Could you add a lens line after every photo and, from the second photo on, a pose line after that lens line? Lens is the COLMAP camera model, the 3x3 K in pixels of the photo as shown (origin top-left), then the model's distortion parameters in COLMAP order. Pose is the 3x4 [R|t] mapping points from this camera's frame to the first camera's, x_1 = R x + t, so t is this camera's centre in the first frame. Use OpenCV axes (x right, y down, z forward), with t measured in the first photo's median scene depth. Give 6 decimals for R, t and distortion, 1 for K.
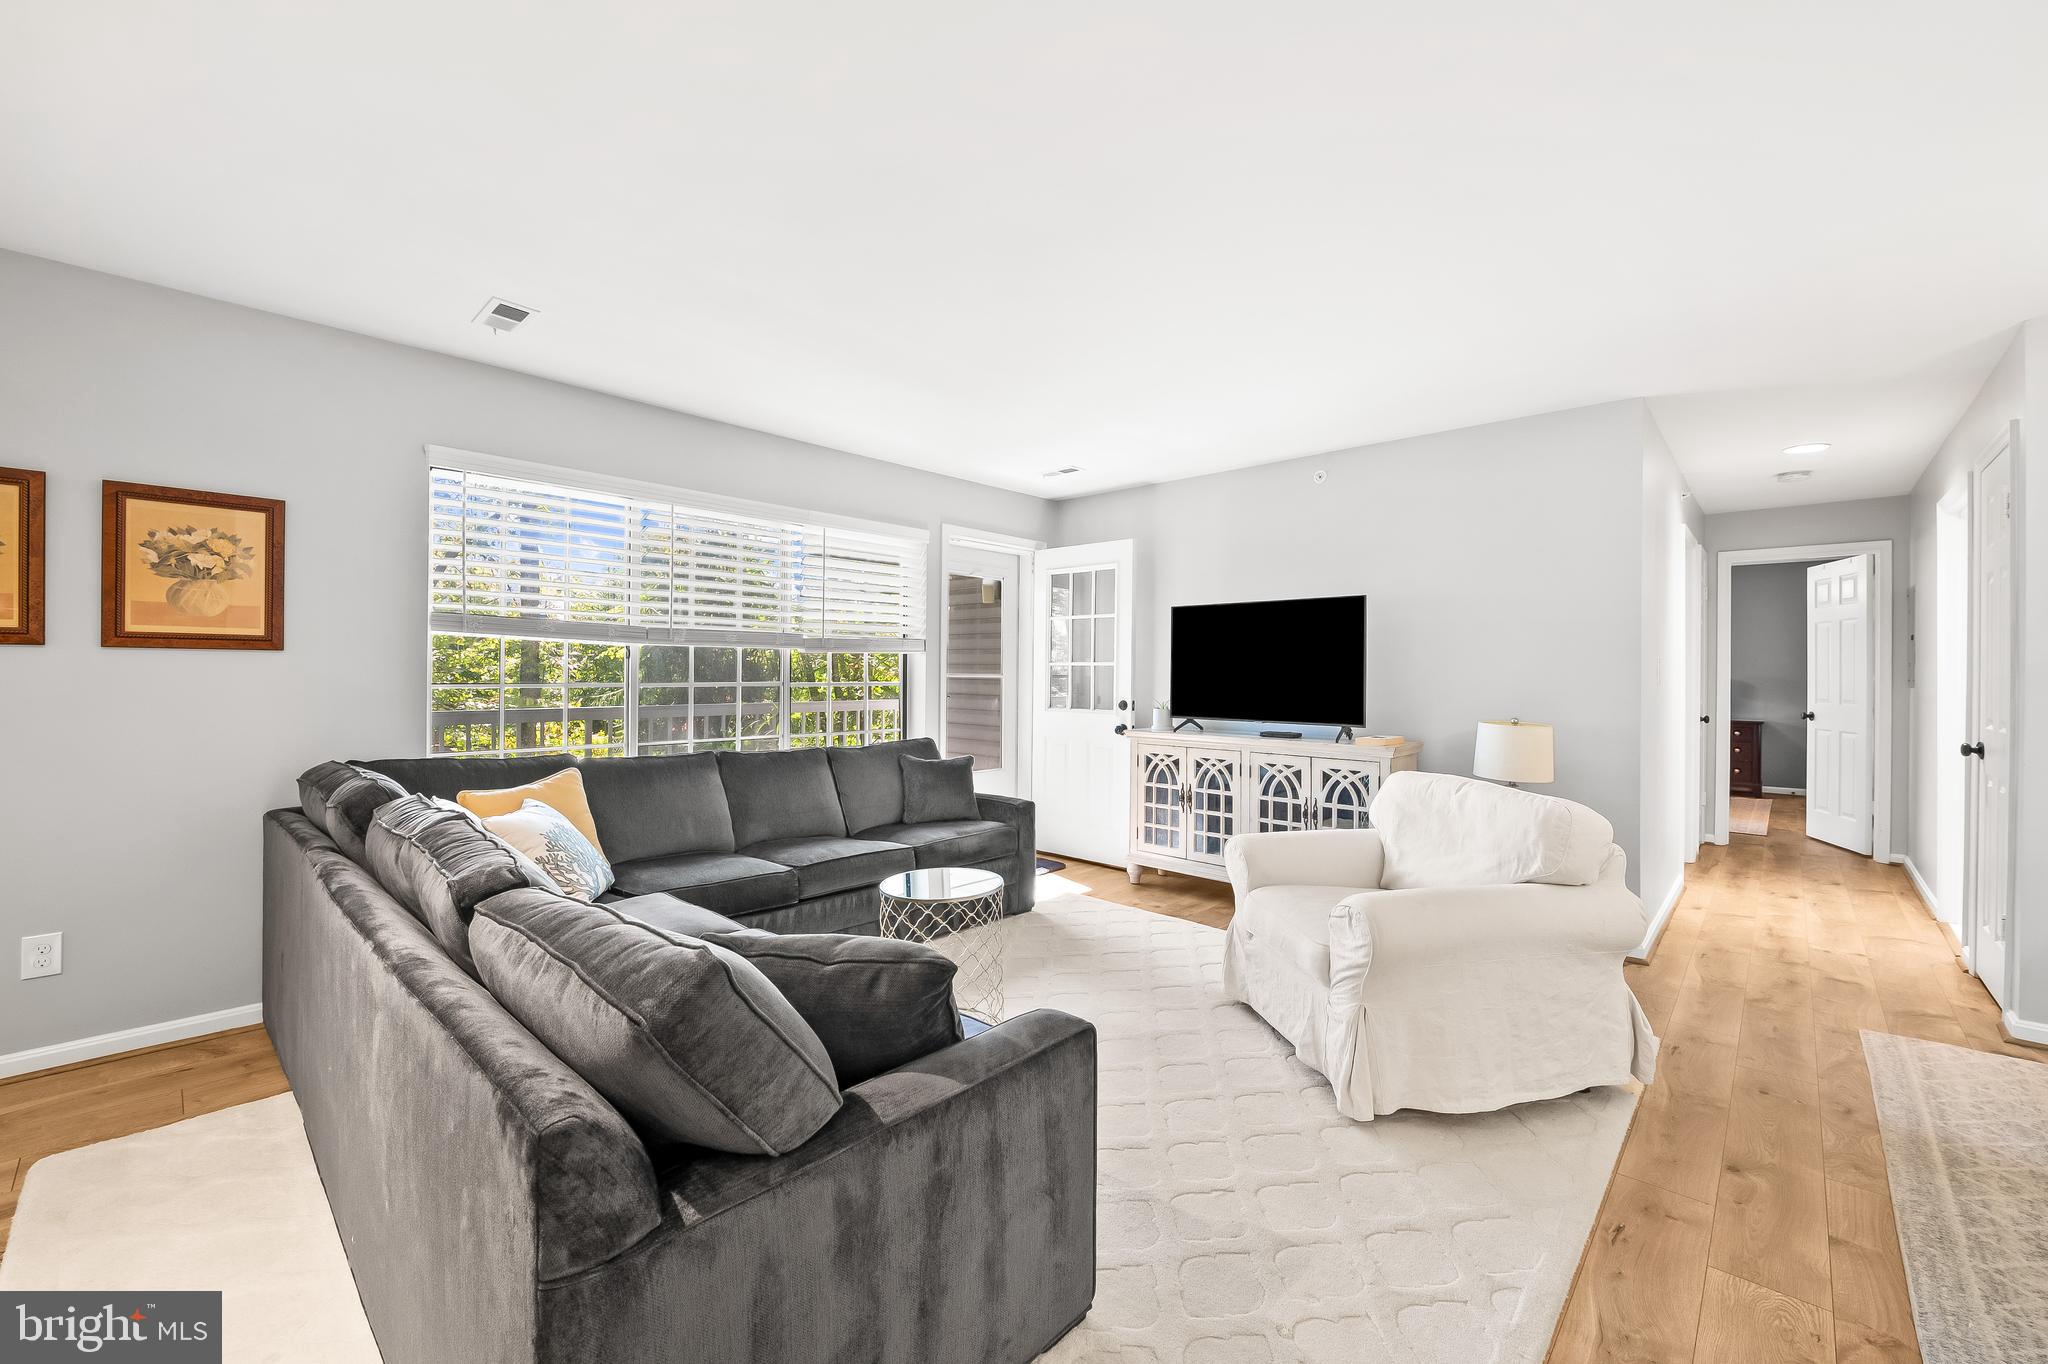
lens RADIAL K [[825.0, 0, 1026.6], [0, 825.0, 678.6], [0, 0, 1]] dist [-0.002939, -0.000010]
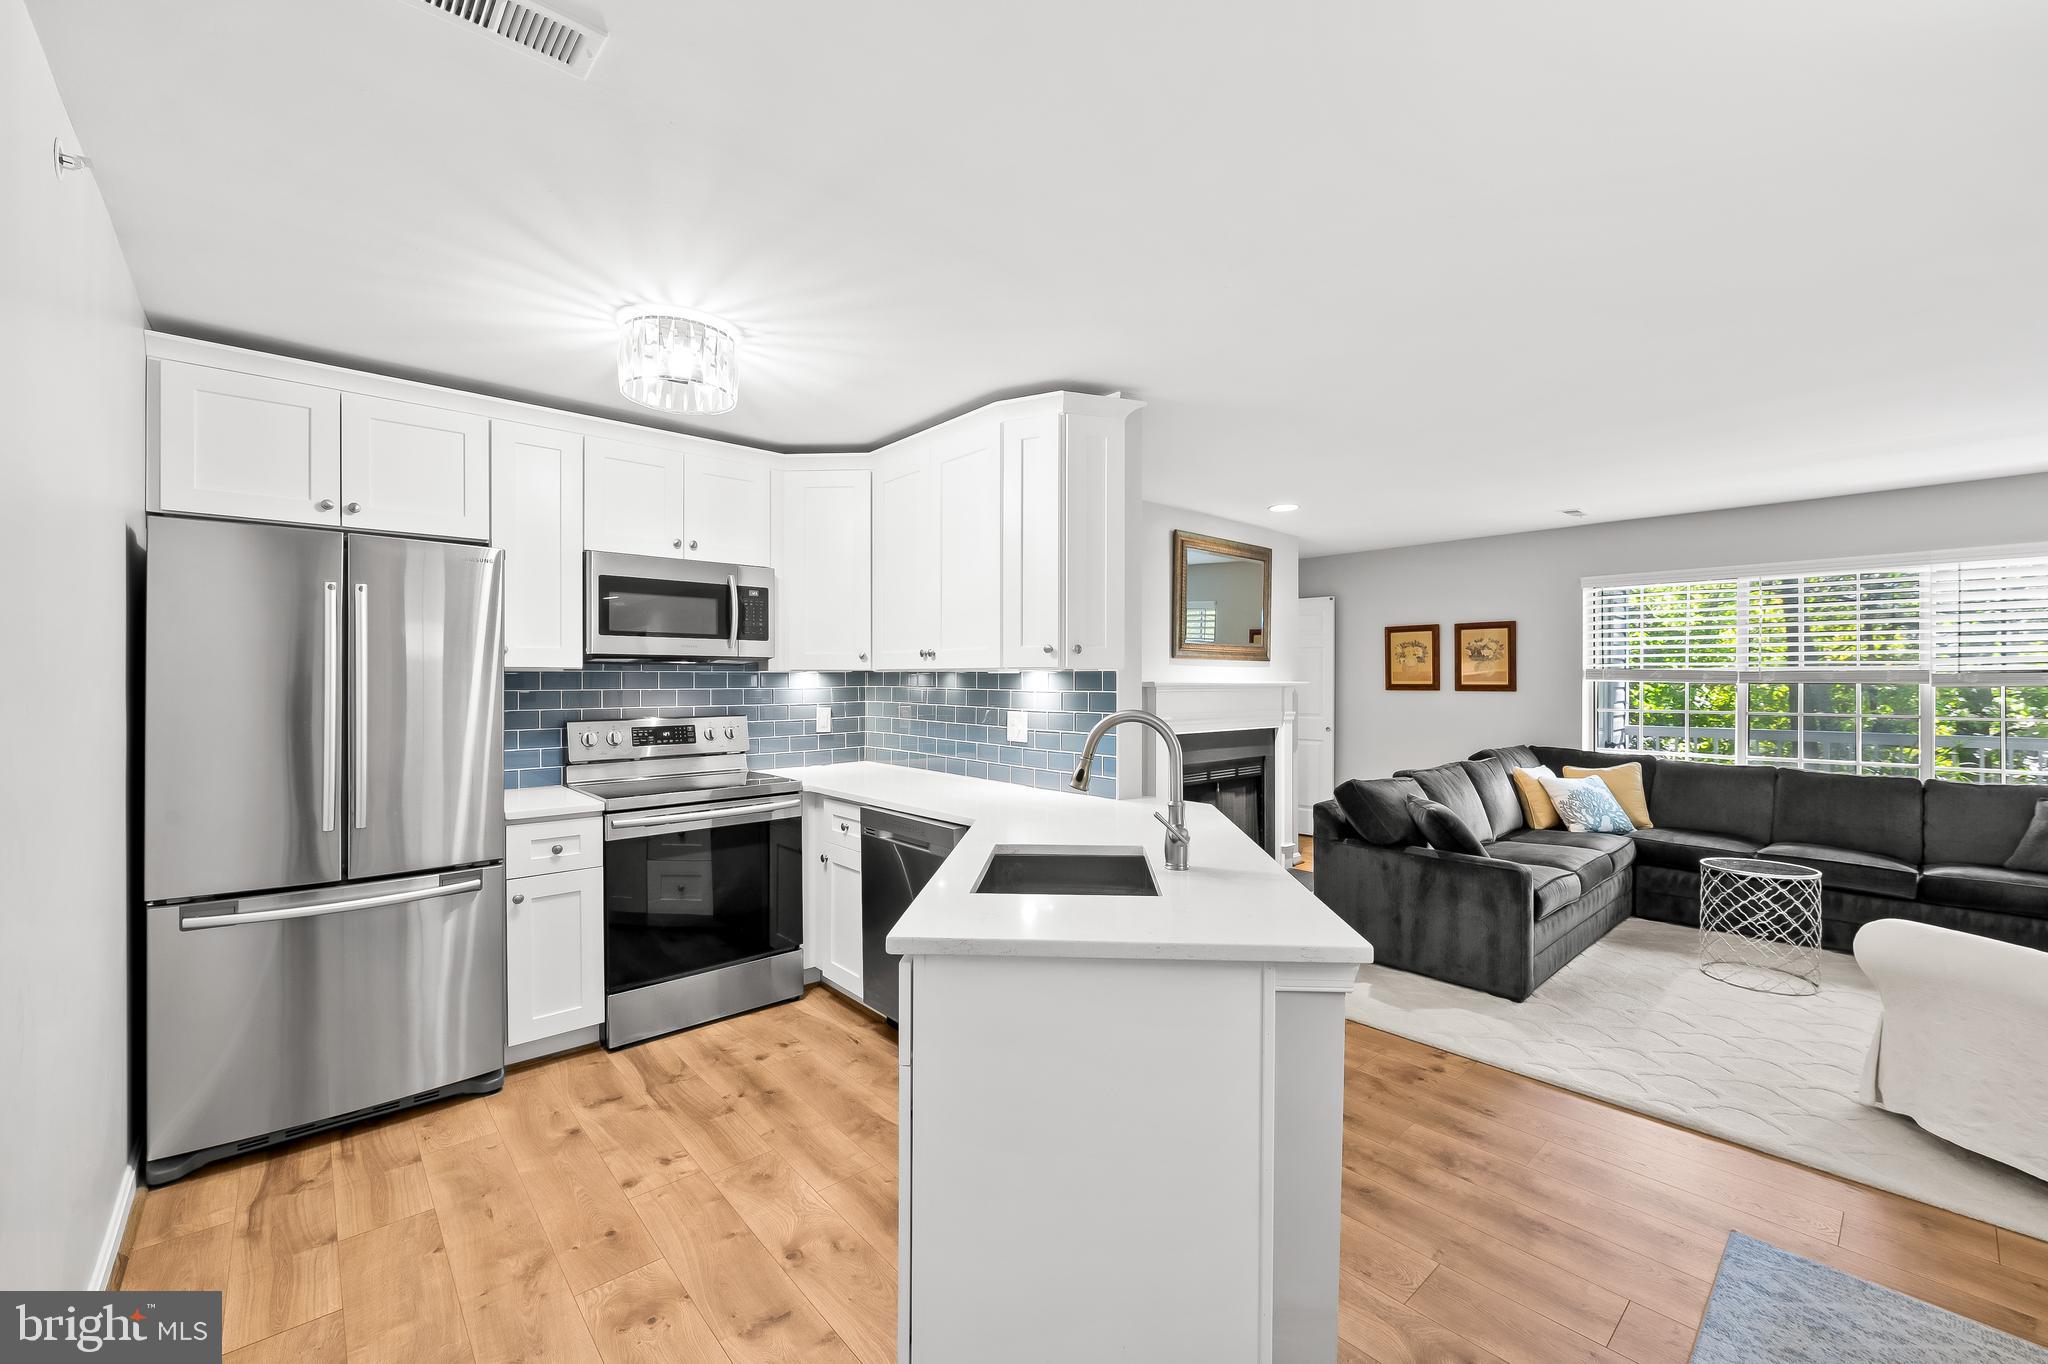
lens RADIAL K [[807.1, 0, 1024.0], [0, 807.1, 682.0], [0, 0, 1]] dist [-0.000119, -0.000033]
pose [[-0.086824, -0.006363, -0.996203, 0.800551], [-0.006689, 0.999961, -0.005804, -0.024116], [0.996201, 0.006160, -0.086863, -0.048013]]
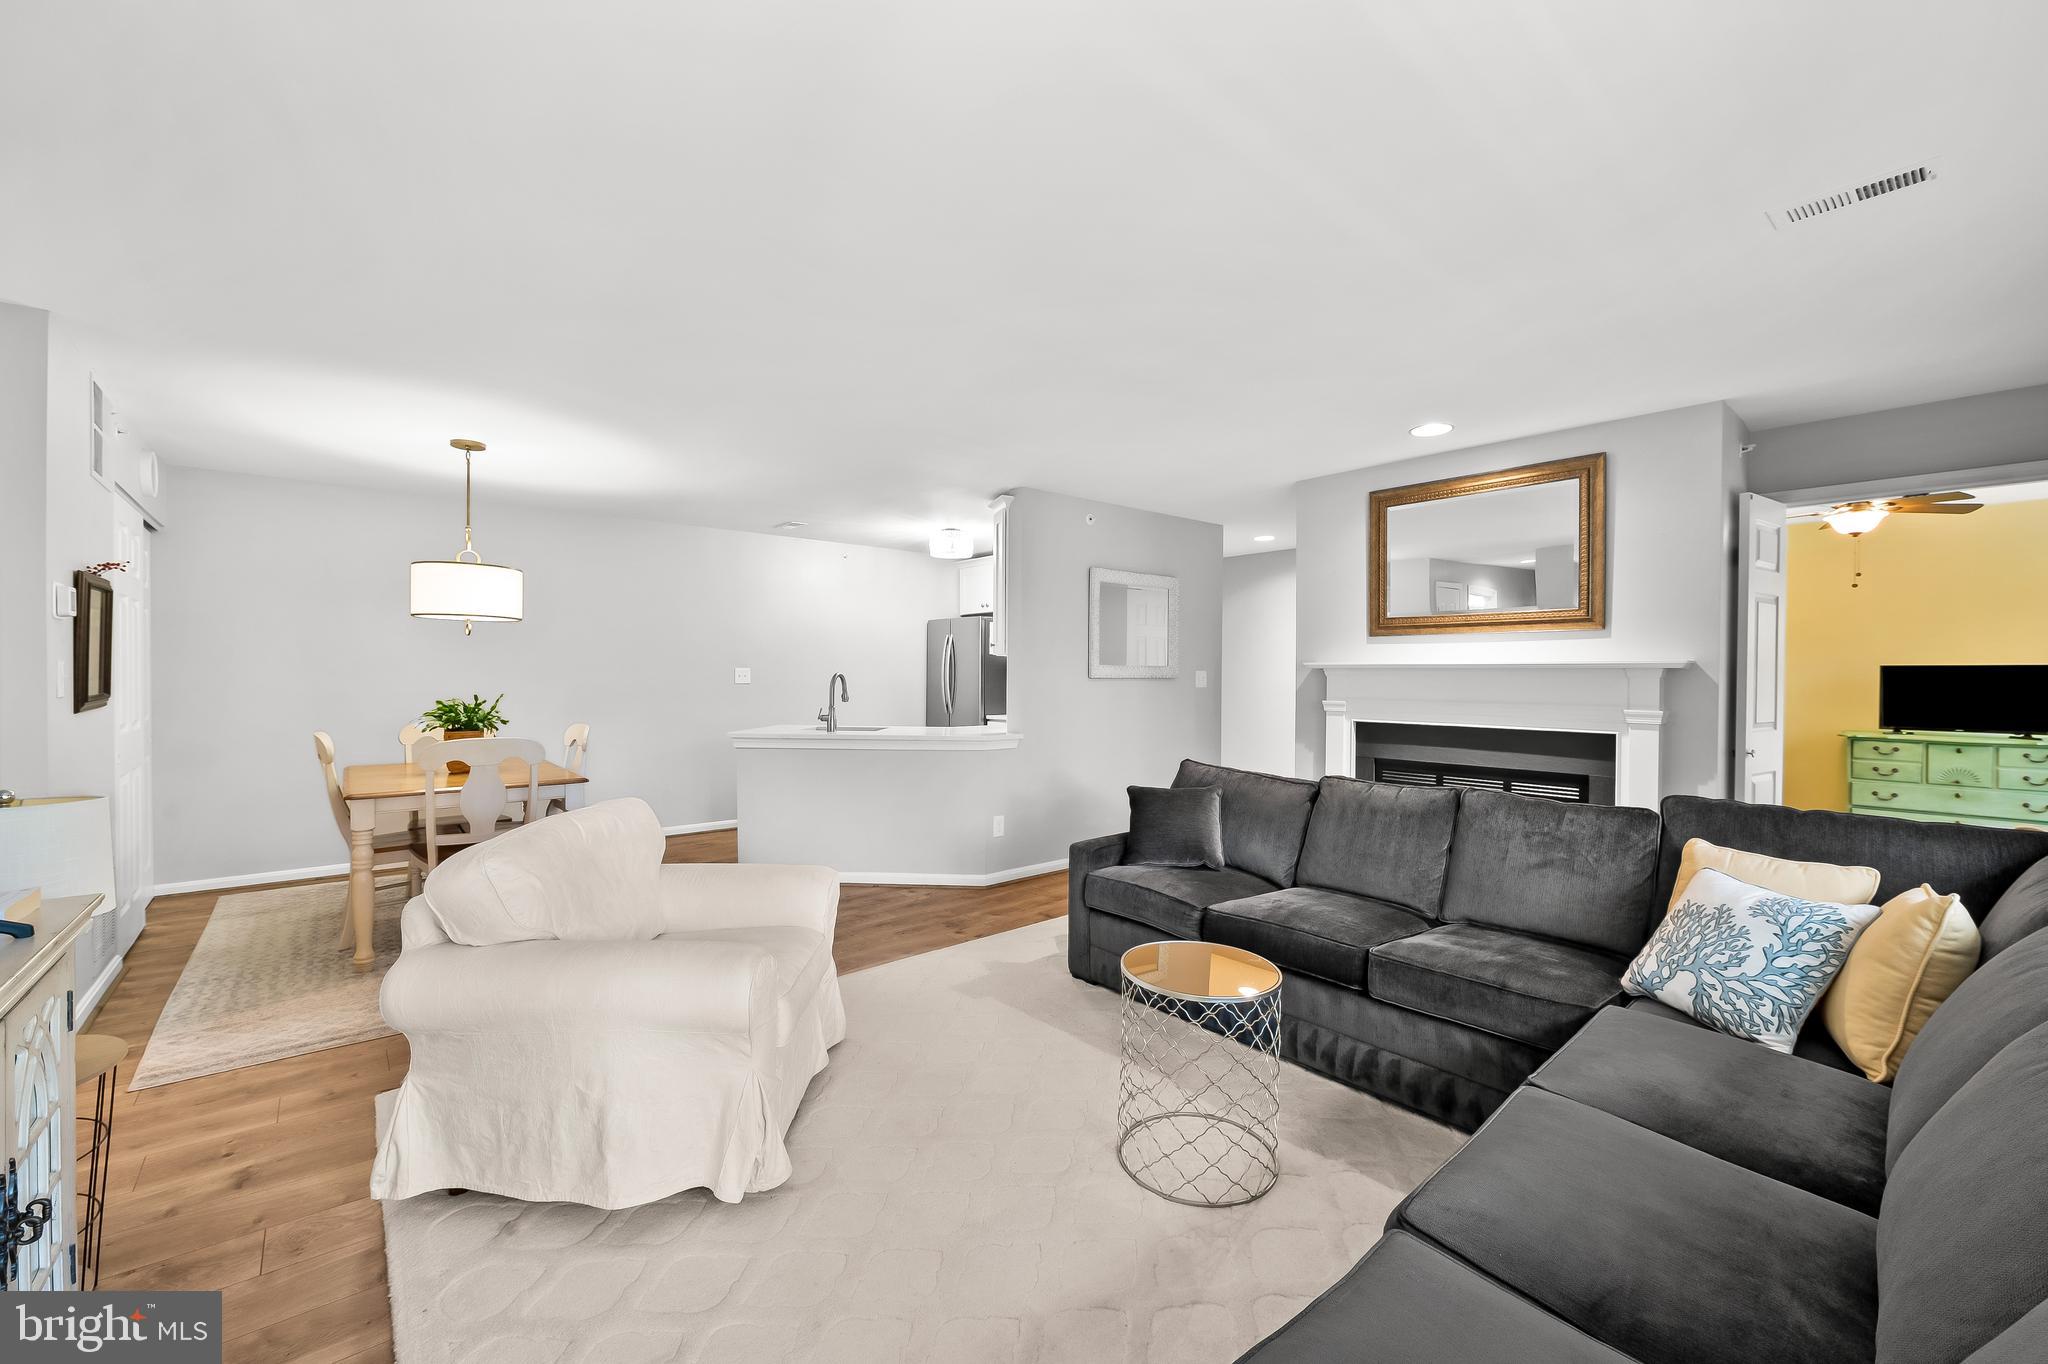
lens RADIAL K [[827.2, 0, 1034.6], [0, 827.2, 686.3], [0, 0, 1]] dist [-0.000854, -0.000026]
pose [[-0.992957, -0.010724, 0.117990, -0.015445], [-0.009205, 0.999868, 0.013413, -0.014116], [-0.118118, 0.012233, -0.992924, 1.073908]]
